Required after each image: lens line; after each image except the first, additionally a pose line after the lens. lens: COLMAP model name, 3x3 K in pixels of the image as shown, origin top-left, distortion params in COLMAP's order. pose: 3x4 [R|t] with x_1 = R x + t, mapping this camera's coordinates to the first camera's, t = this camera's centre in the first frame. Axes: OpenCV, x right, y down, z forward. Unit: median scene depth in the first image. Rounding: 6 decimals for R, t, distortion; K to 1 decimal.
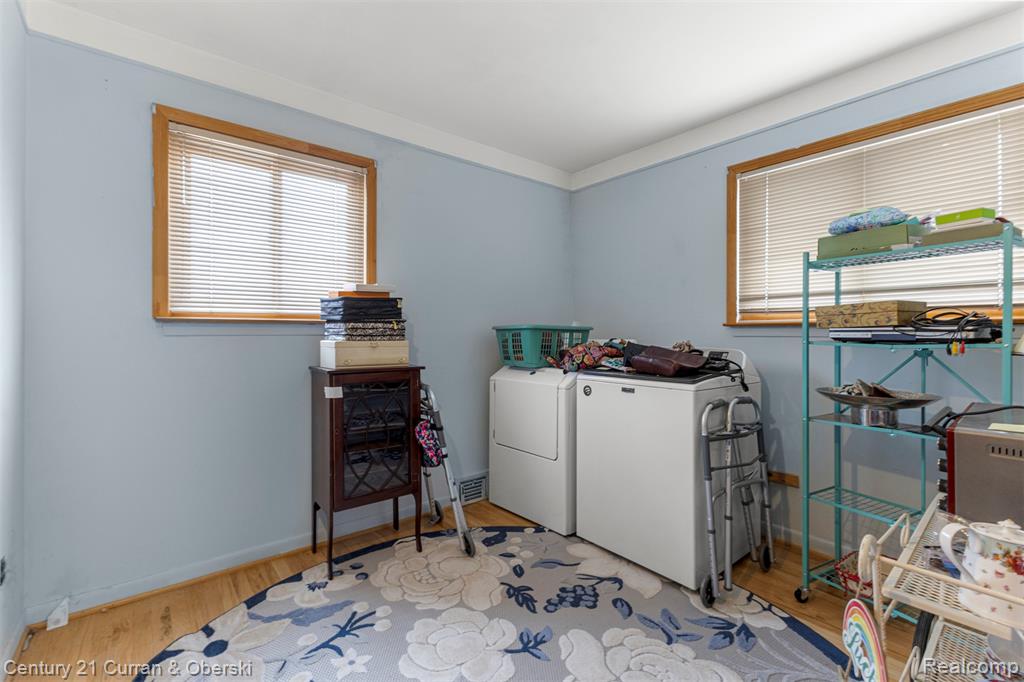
lens RADIAL K [[441.1, 0, 515.8], [0, 441.1, 336.3], [0, 0, 1]] dist [0.003912, 0.000662]
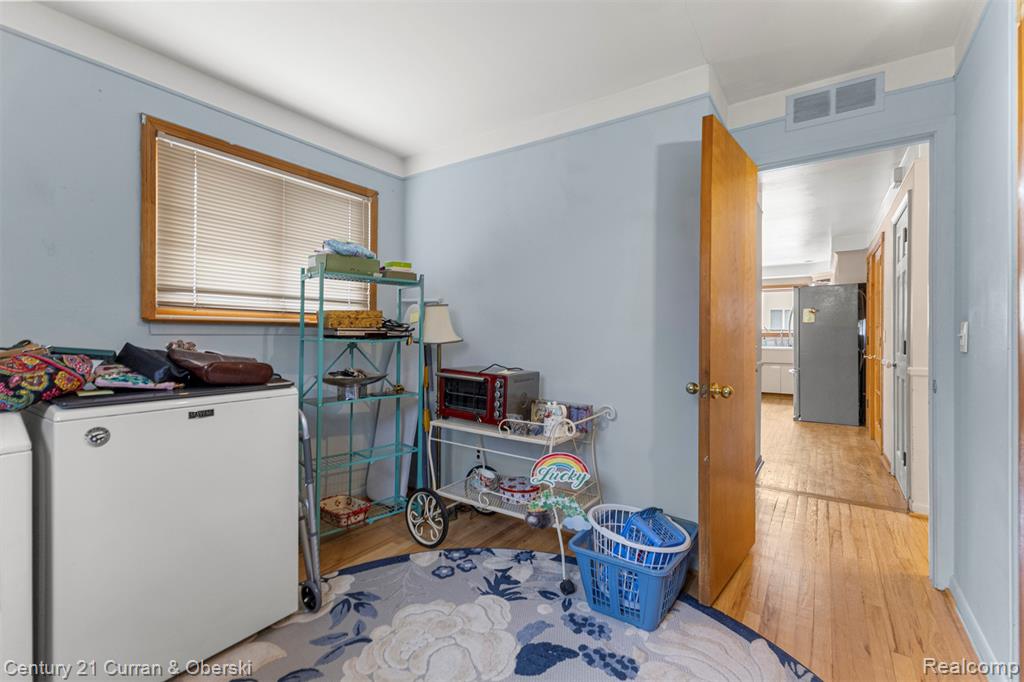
lens RADIAL K [[441.1, 0, 511.2], [0, 441.1, 335.5], [0, 0, 1]] dist [0.003912, 0.000662]
pose [[-0.266473, -0.004518, 0.963832, -0.578699], [-0.002794, 0.999988, 0.003915, -0.003575], [-0.963838, -0.001650, -0.266482, 0.785612]]
